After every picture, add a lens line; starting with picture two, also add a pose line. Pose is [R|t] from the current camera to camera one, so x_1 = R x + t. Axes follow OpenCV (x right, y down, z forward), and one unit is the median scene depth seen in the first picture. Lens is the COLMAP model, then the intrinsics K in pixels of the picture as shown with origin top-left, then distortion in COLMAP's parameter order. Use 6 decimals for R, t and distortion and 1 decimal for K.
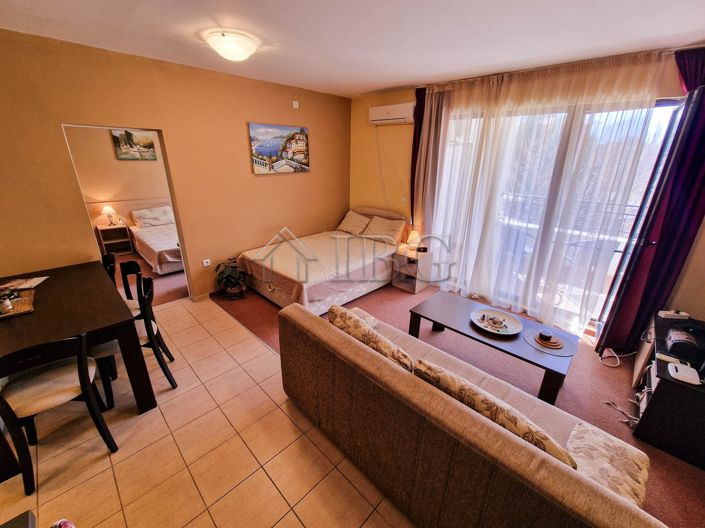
lens RADIAL K [[287.9, 0, 353.6], [0, 287.9, 262.3], [0, 0, 1]] dist [0.002951, -0.004233]
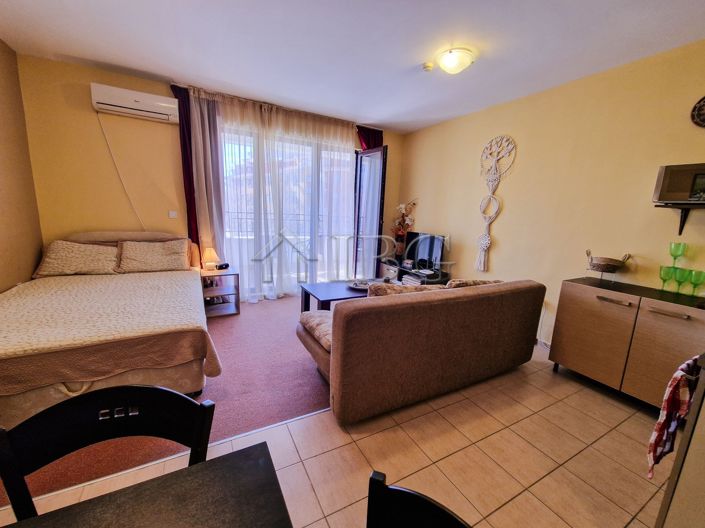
lens RADIAL K [[287.9, 0, 354.1], [0, 287.9, 262.2], [0, 0, 1]] dist [0.002951, -0.004233]
pose [[0.299248, -0.170863, 0.938753, -0.510818], [0.291193, 0.953256, 0.080678, -0.011673], [-0.908657, 0.249216, 0.335014, 0.350255]]
